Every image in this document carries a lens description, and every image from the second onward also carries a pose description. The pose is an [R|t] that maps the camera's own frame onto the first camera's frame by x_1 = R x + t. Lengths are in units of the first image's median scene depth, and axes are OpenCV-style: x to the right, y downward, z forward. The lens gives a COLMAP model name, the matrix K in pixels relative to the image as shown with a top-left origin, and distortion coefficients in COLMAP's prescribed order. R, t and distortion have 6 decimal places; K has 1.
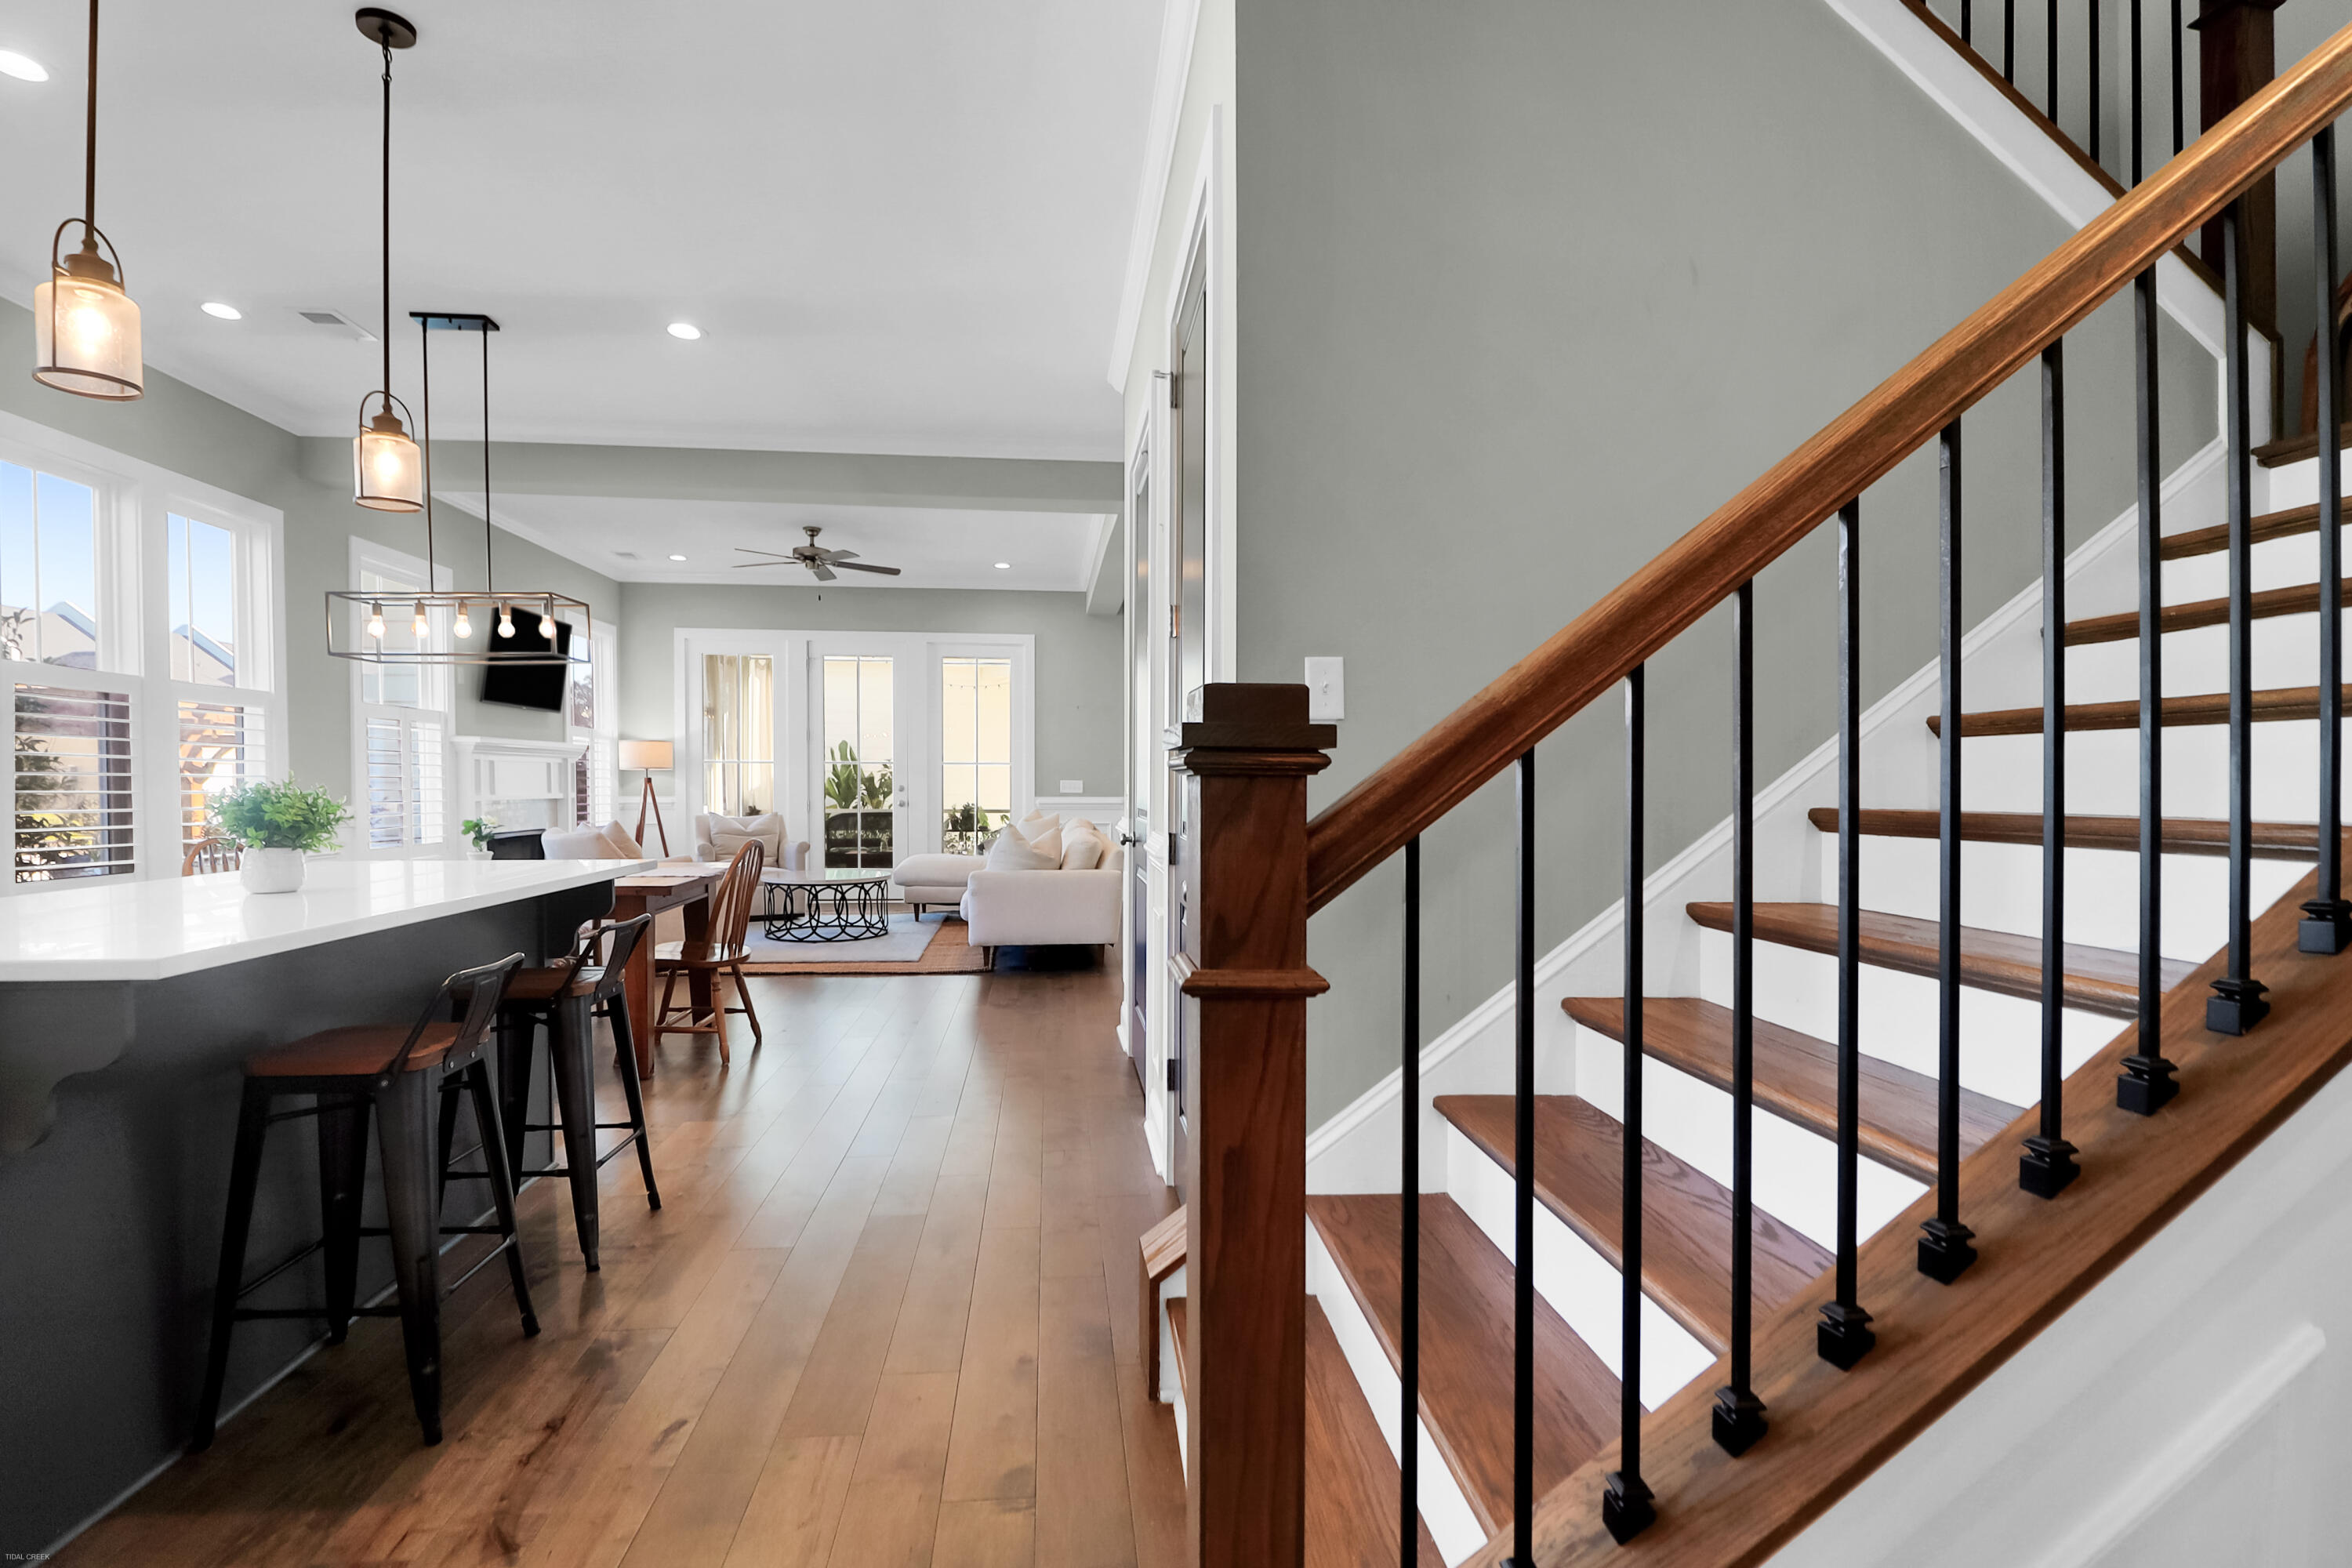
lens RADIAL K [[1100.5, 0, 1171.9], [0, 1100.5, 796.2], [0, 0, 1]] dist [-0.005613, -0.007086]
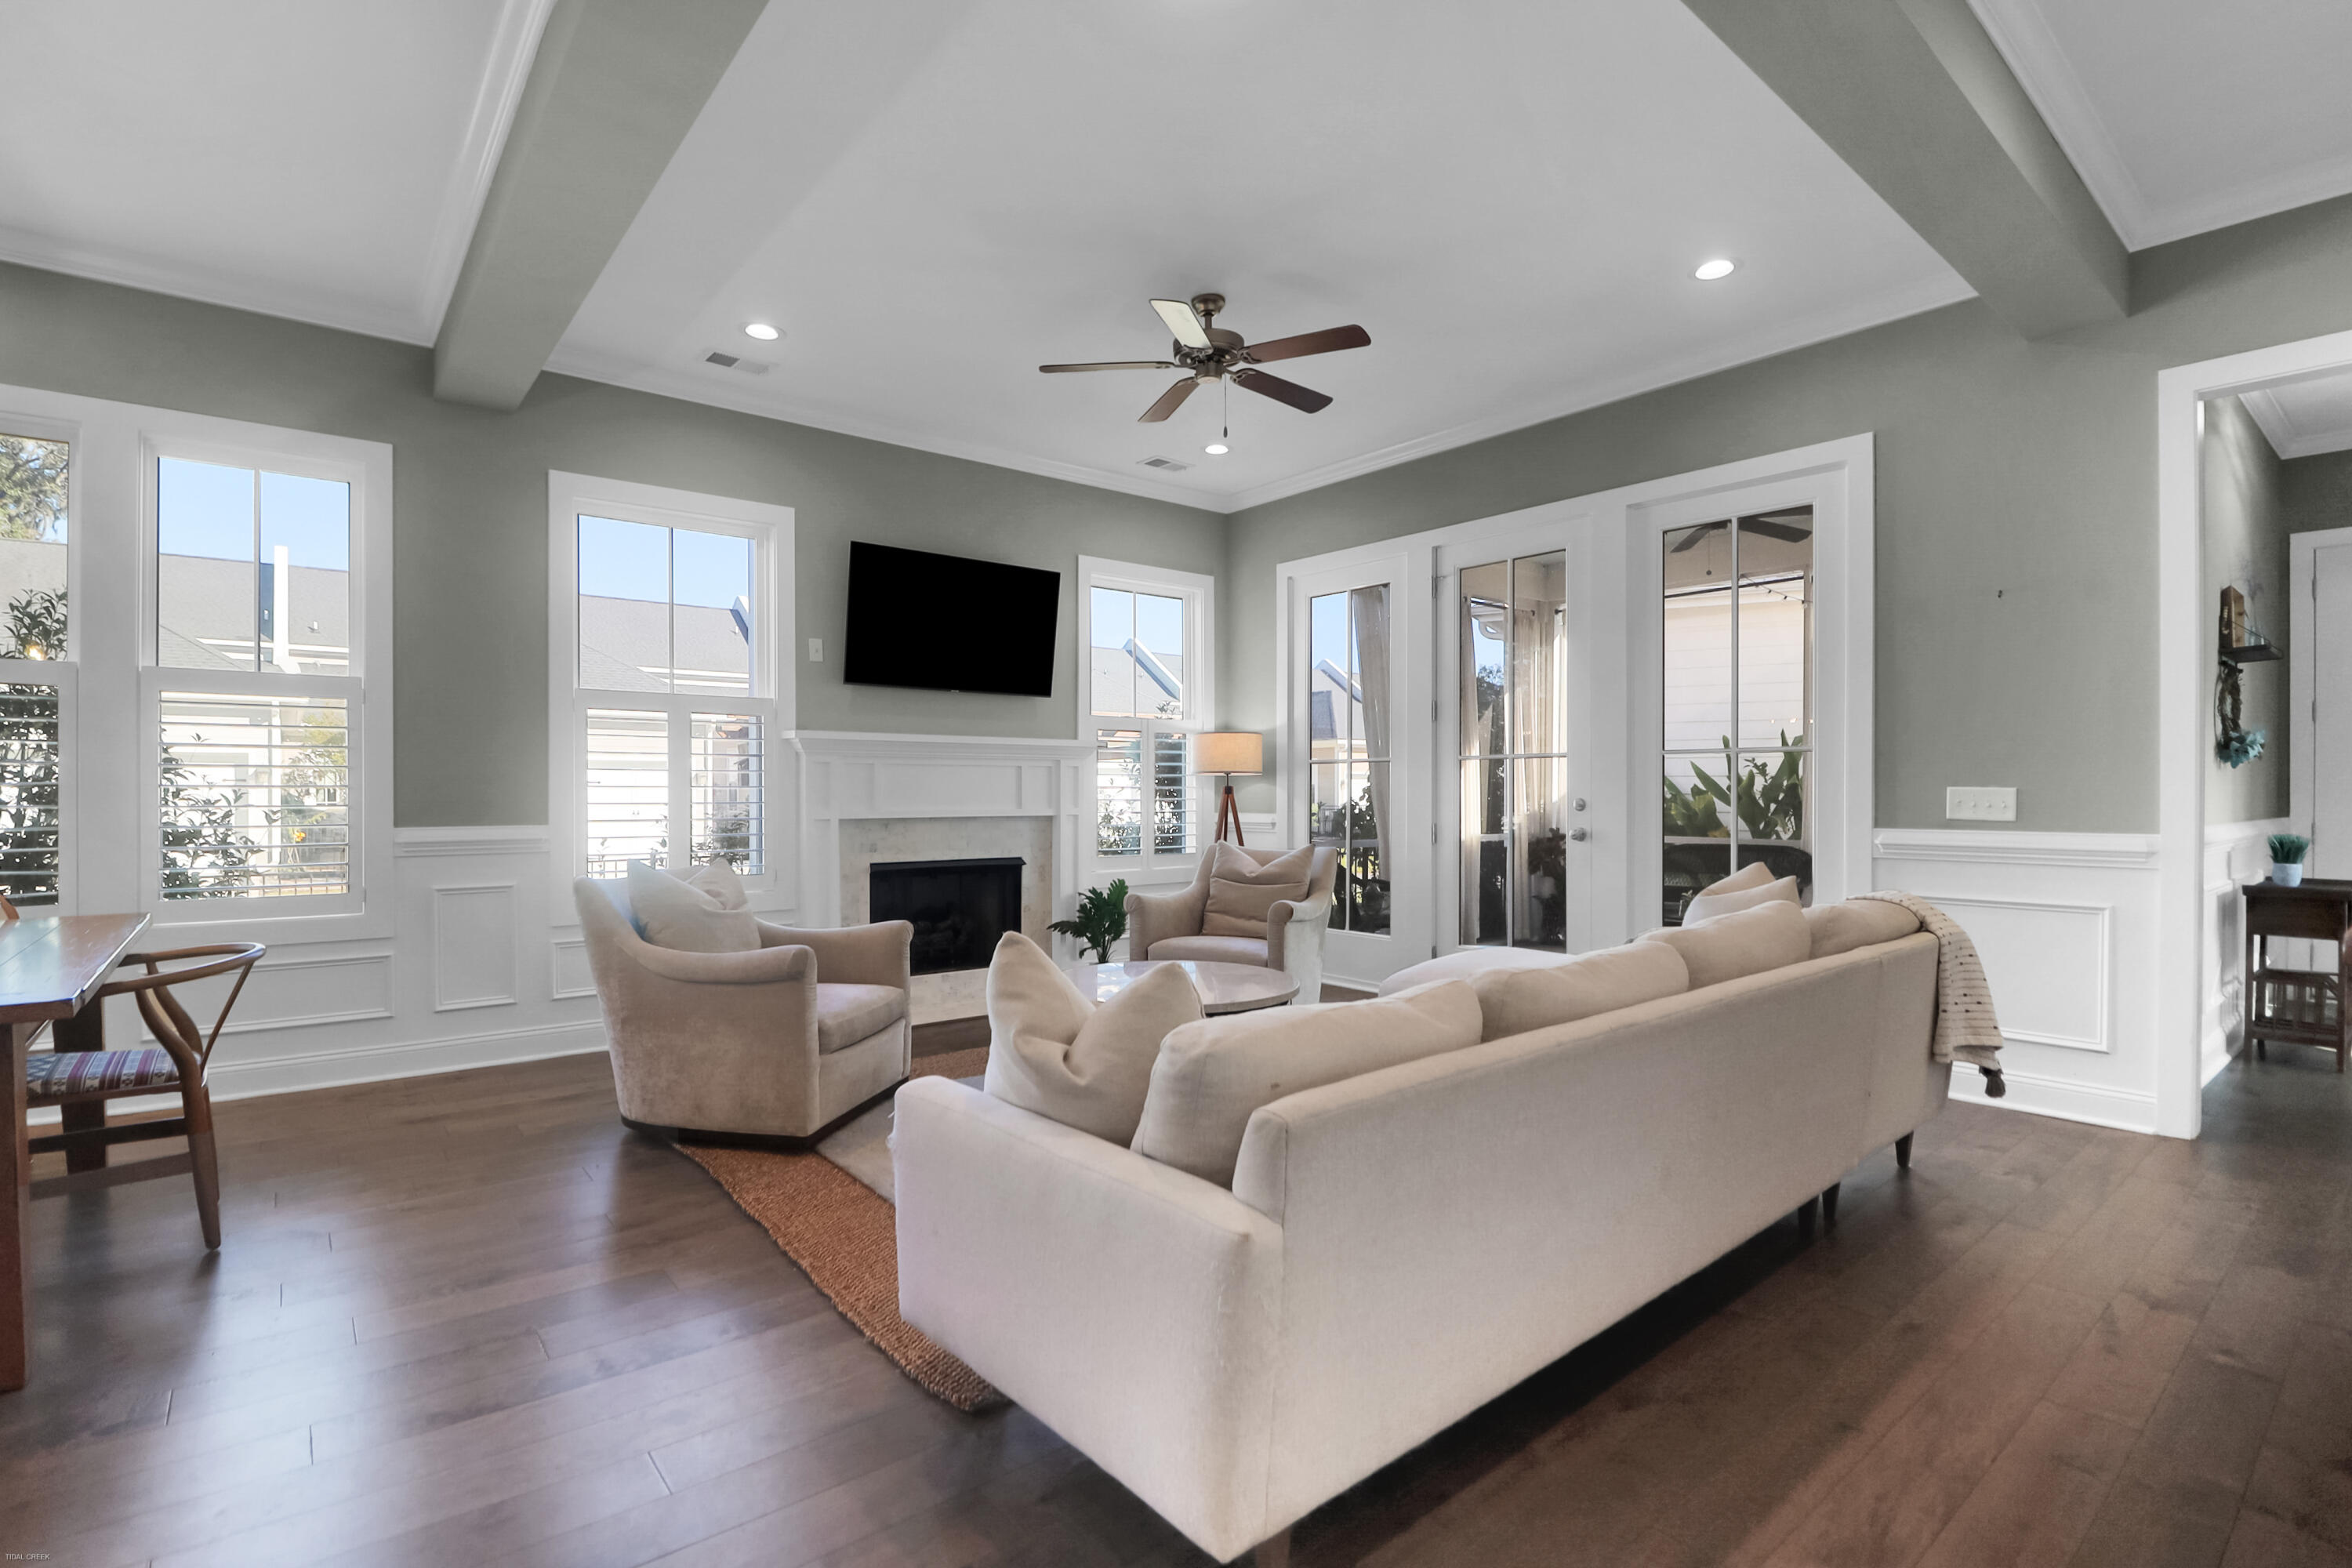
lens RADIAL K [[1100.5, 0, 1172.2], [0, 1100.5, 792.0], [0, 0, 1]] dist [-0.005613, -0.007086]
pose [[0.544369, -0.003275, -0.838839, 0.161128], [-0.009259, 0.999908, -0.009912, -0.013515], [0.838794, 0.013163, 0.544289, 1.234069]]
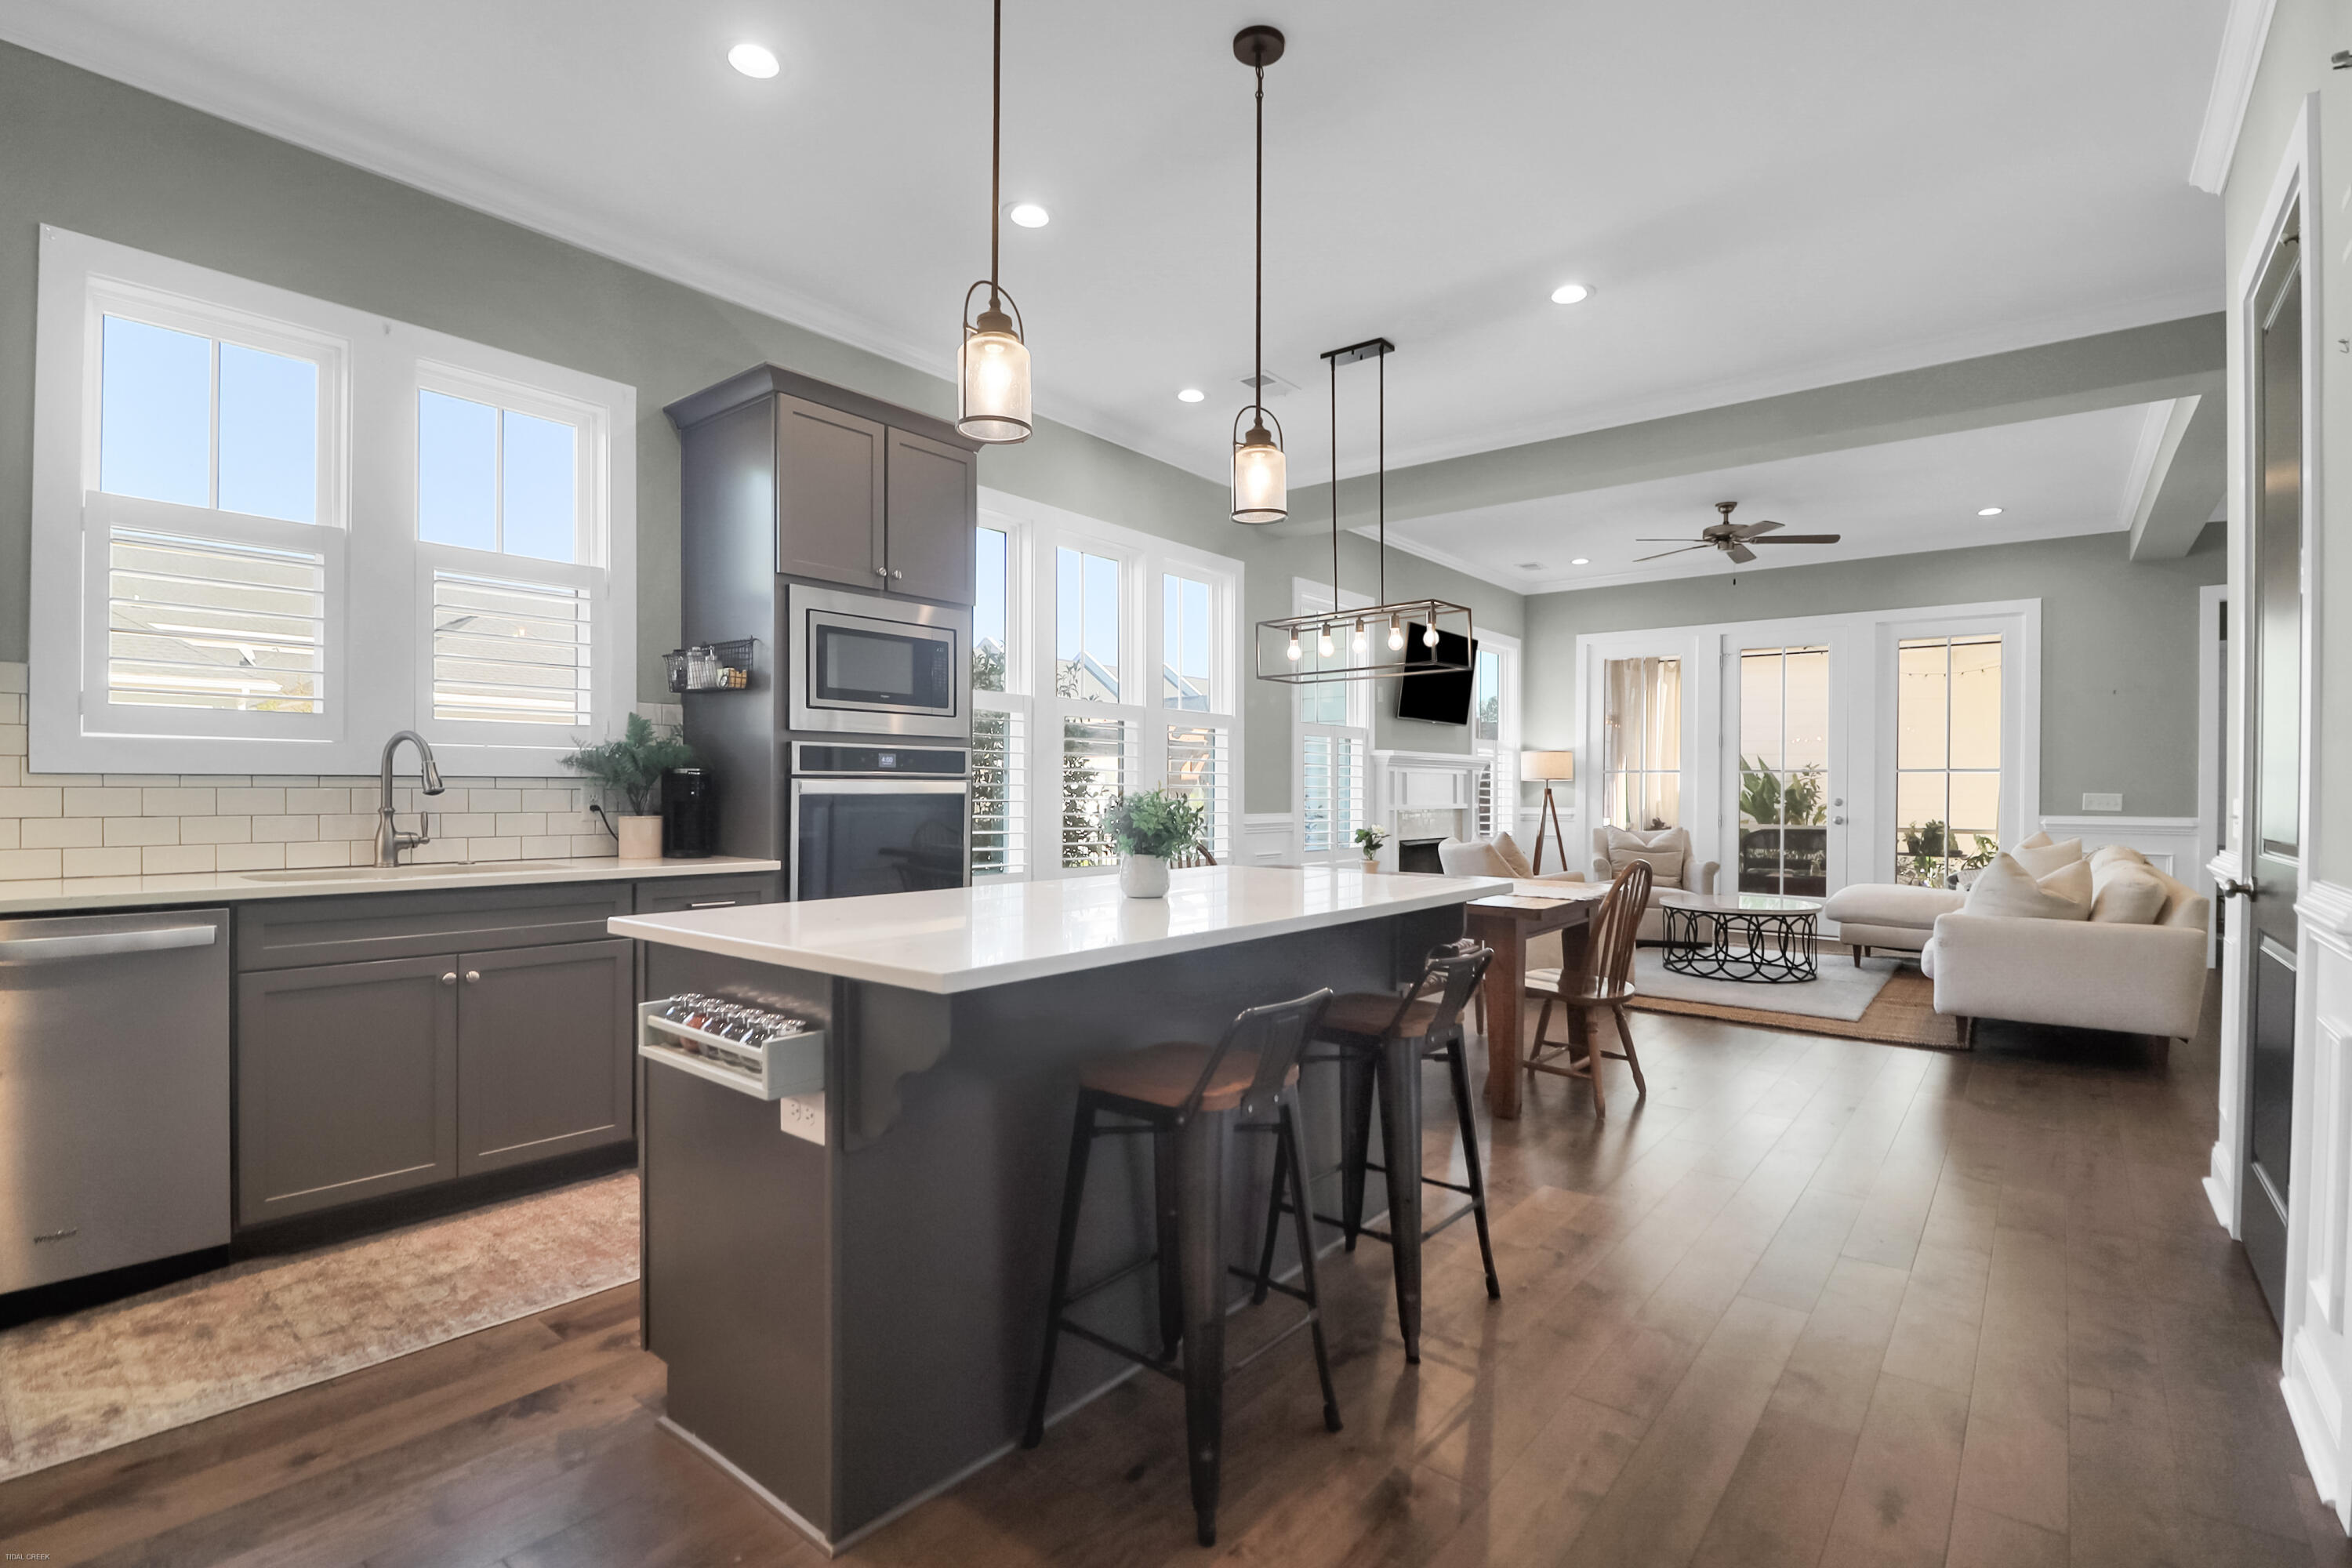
lens RADIAL K [[1100.5, 0, 1177.1], [0, 1100.5, 800.8], [0, 0, 1]] dist [-0.005613, -0.007086]
pose [[0.706641, 0.008892, -0.707516, -0.029689], [-0.013228, 0.999912, -0.000645, -0.001840], [0.707448, 0.009815, 0.706697, 0.141191]]
